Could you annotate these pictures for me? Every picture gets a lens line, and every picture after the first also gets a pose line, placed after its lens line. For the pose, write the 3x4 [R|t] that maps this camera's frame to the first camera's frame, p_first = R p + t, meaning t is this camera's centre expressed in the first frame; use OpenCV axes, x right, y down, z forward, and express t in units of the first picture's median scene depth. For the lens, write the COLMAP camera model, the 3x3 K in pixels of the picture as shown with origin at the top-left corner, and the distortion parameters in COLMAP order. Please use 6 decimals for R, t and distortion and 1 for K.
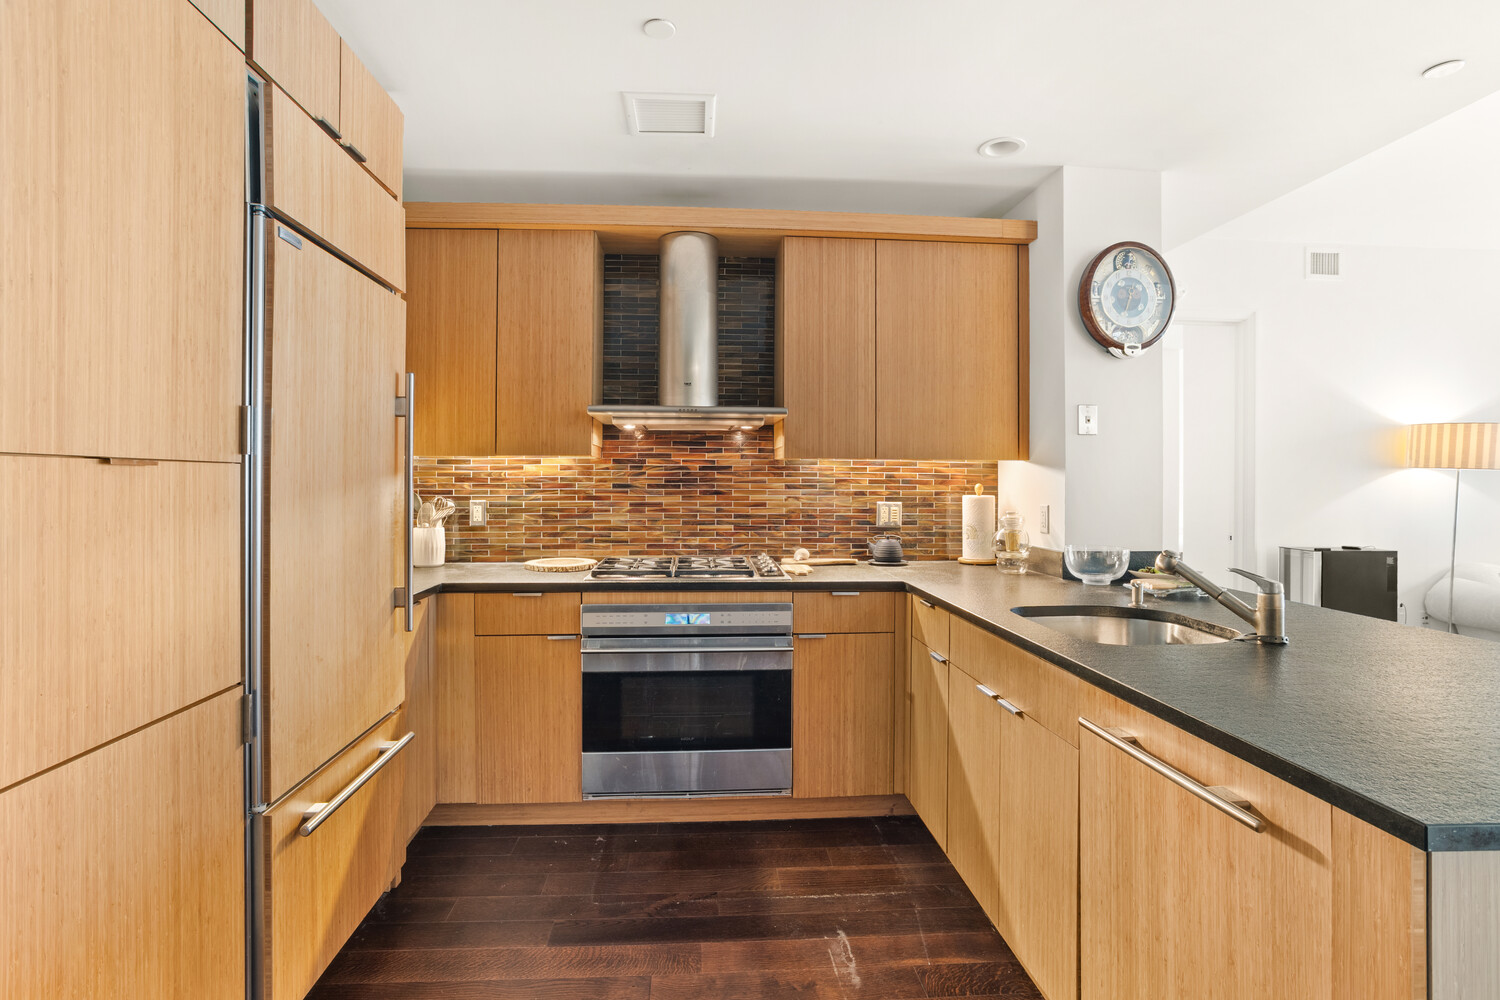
lens RADIAL K [[723.6, 0, 744.5], [0, 723.6, 491.1], [0, 0, 1]] dist [0.001150, 0.000212]
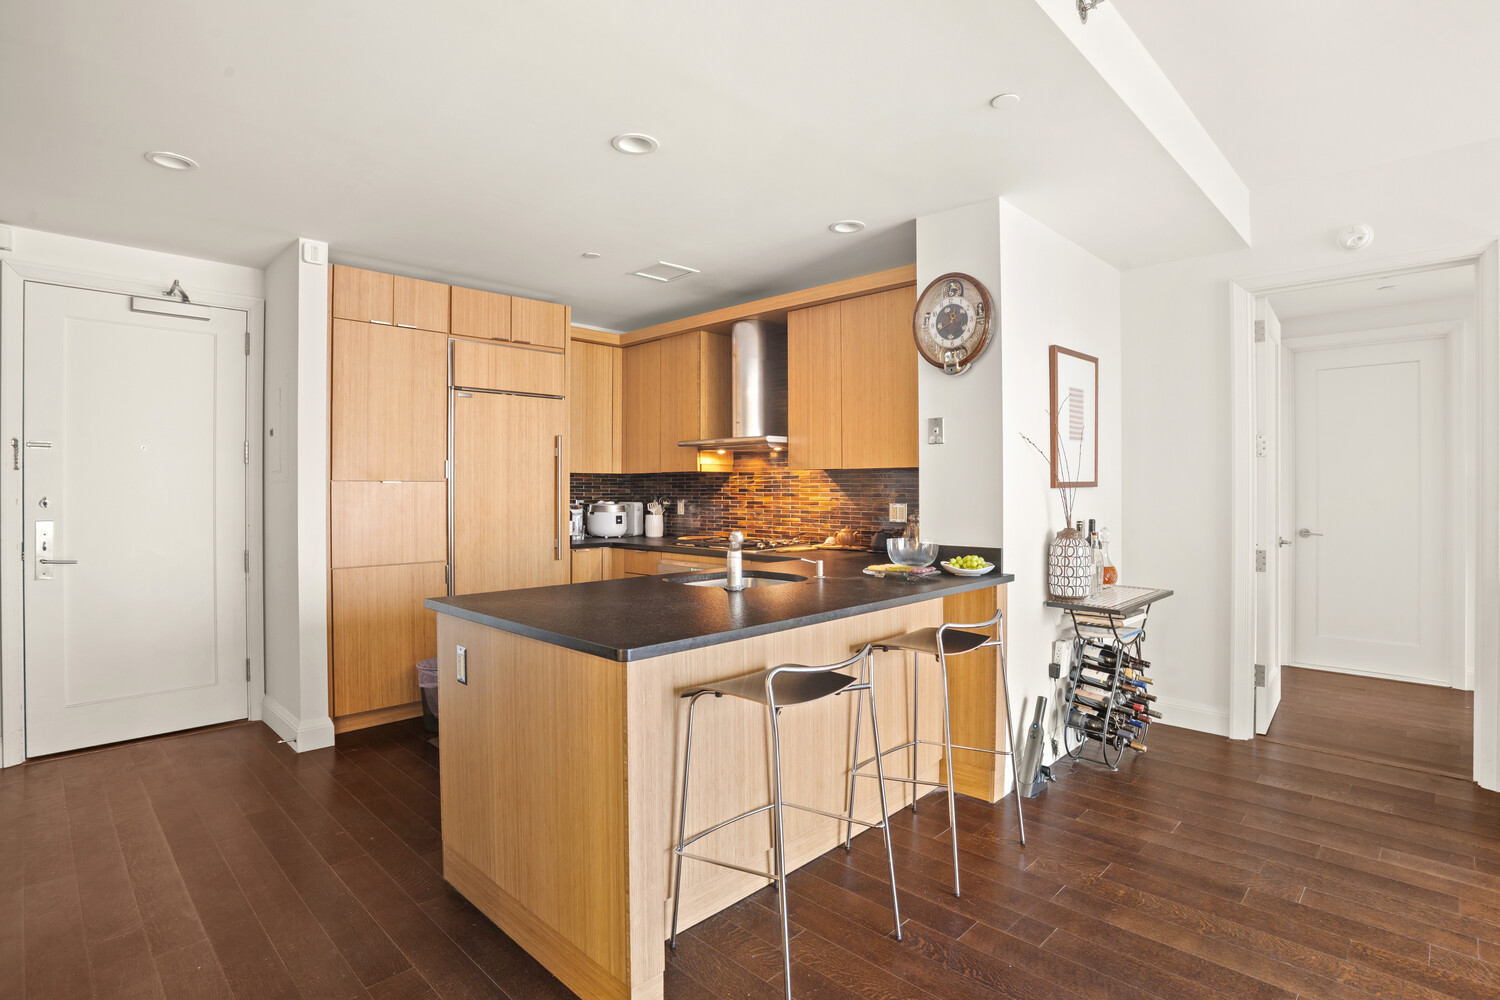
lens RADIAL K [[723.6, 0, 743.7], [0, 723.6, 496.9], [0, 0, 1]] dist [0.001150, 0.000212]
pose [[0.668792, 0.001776, -0.743448, 0.945702], [-0.004153, 0.999990, -0.001347, 0.008535], [0.743438, 0.003989, 0.668793, -0.002692]]
